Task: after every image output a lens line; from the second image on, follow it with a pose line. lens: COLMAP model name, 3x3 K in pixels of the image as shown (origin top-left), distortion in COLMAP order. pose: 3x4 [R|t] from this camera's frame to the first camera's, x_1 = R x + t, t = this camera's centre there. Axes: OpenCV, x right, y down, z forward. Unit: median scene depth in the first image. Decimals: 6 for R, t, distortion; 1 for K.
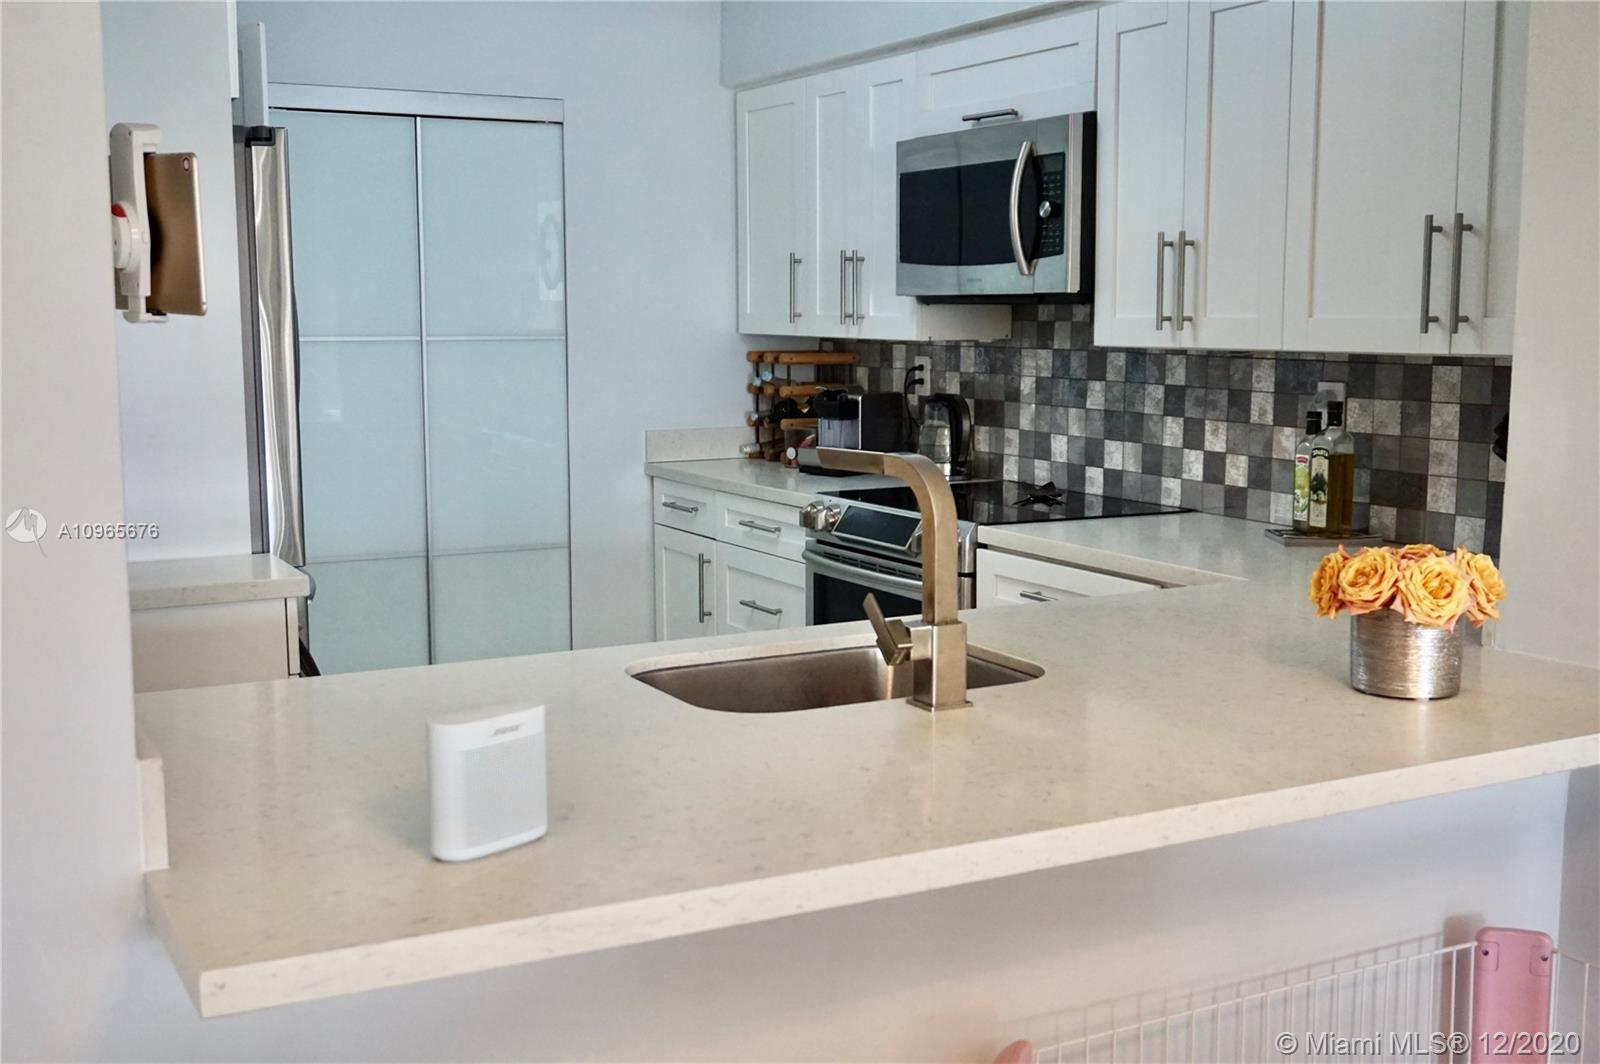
lens RADIAL K [[1746.5, 0, 800.0], [0, 1746.5, 532.0], [0, 0, 1]] dist [0.009302, -0.005178]
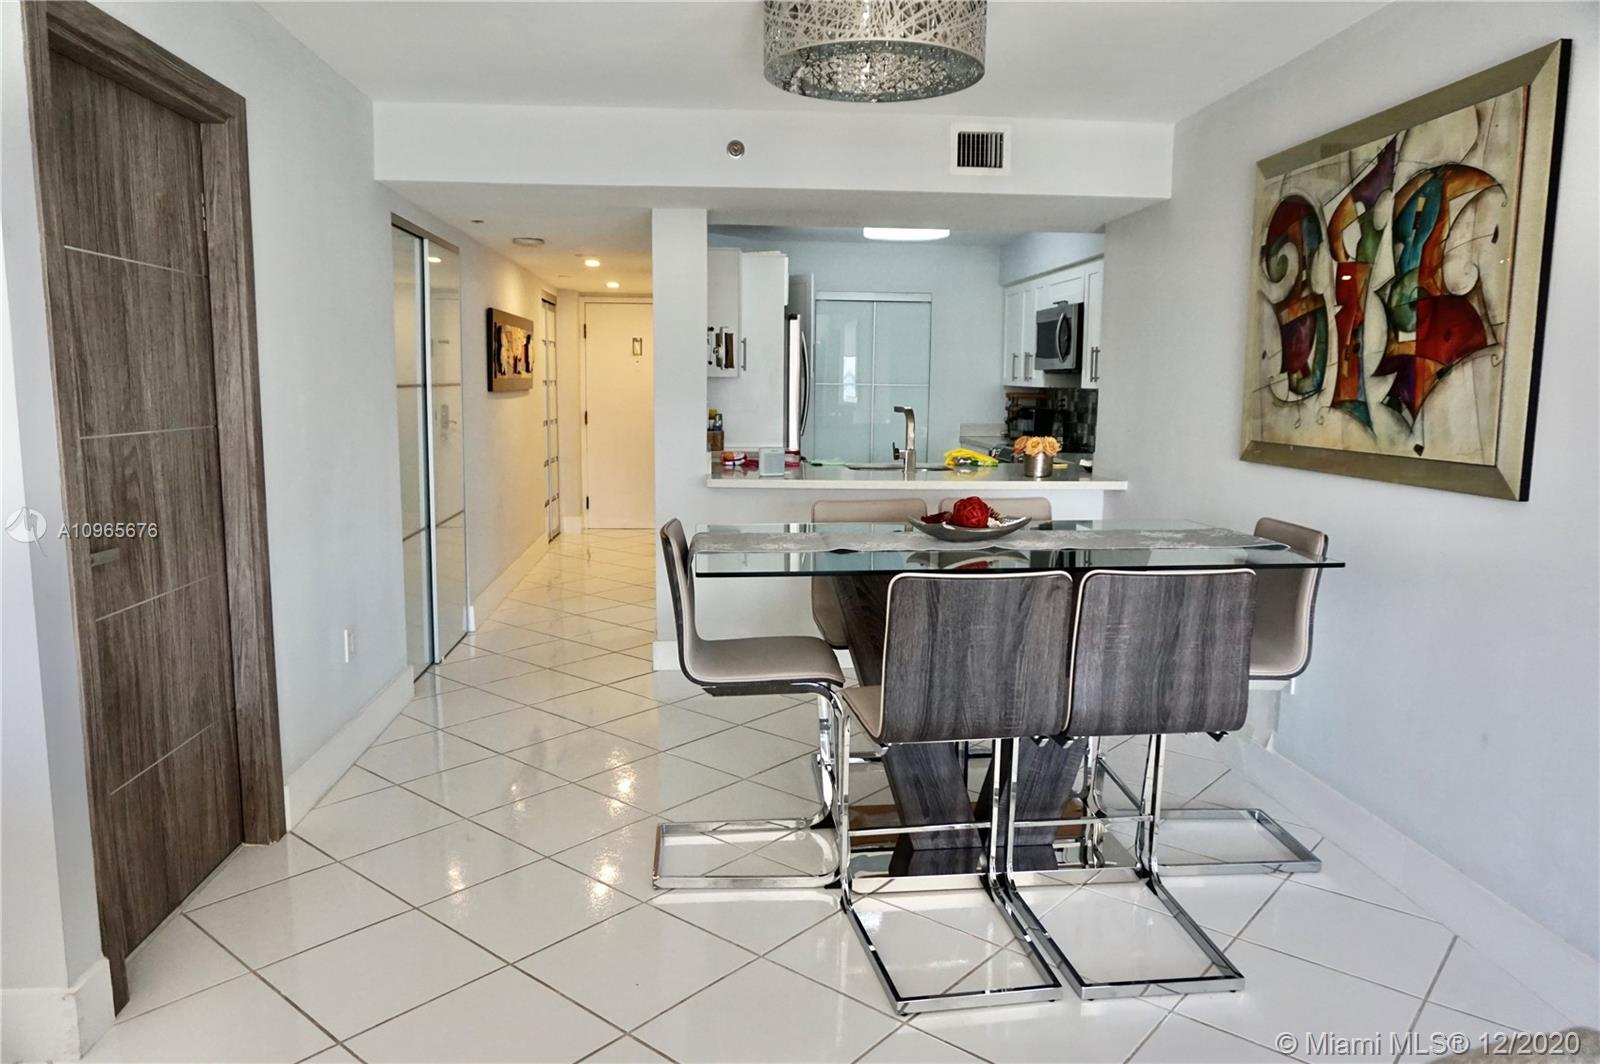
lens RADIAL K [[1077.6, 0, 822.6], [0, 1077.6, 532.7], [0, 0, 1]] dist [-0.052335, 0.028035]
pose [[0.924630, 0.066142, -0.375079, 0.358890], [-0.061893, 0.997809, 0.023377, 0.084013], [0.375804, 0.001600, 0.926698, -0.569811]]
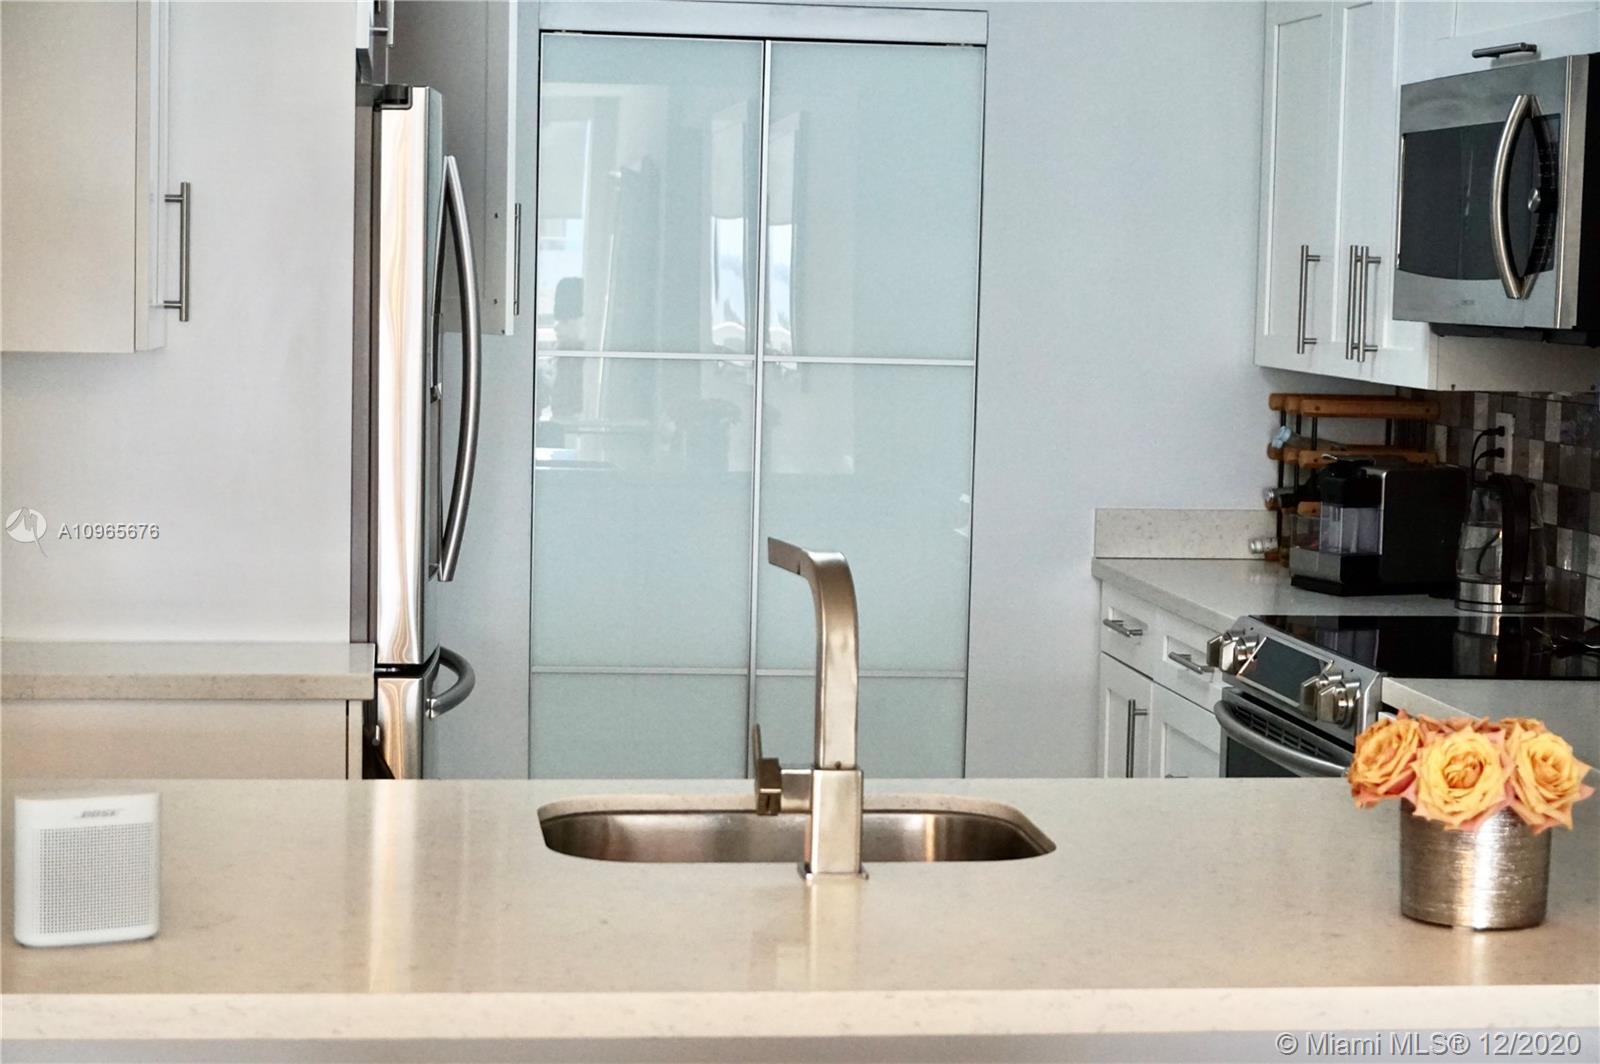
lens RADIAL K [[3101.7, 0, 800.0], [0, 3101.7, 532.0], [0, 0, 1]] dist [0.019671, -0.076935]
pose [[0.934521, 0.053875, -0.351807, 0.244610], [-0.070259, 0.996950, -0.033961, -0.002312], [0.348905, 0.056455, 0.935456, -0.139449]]
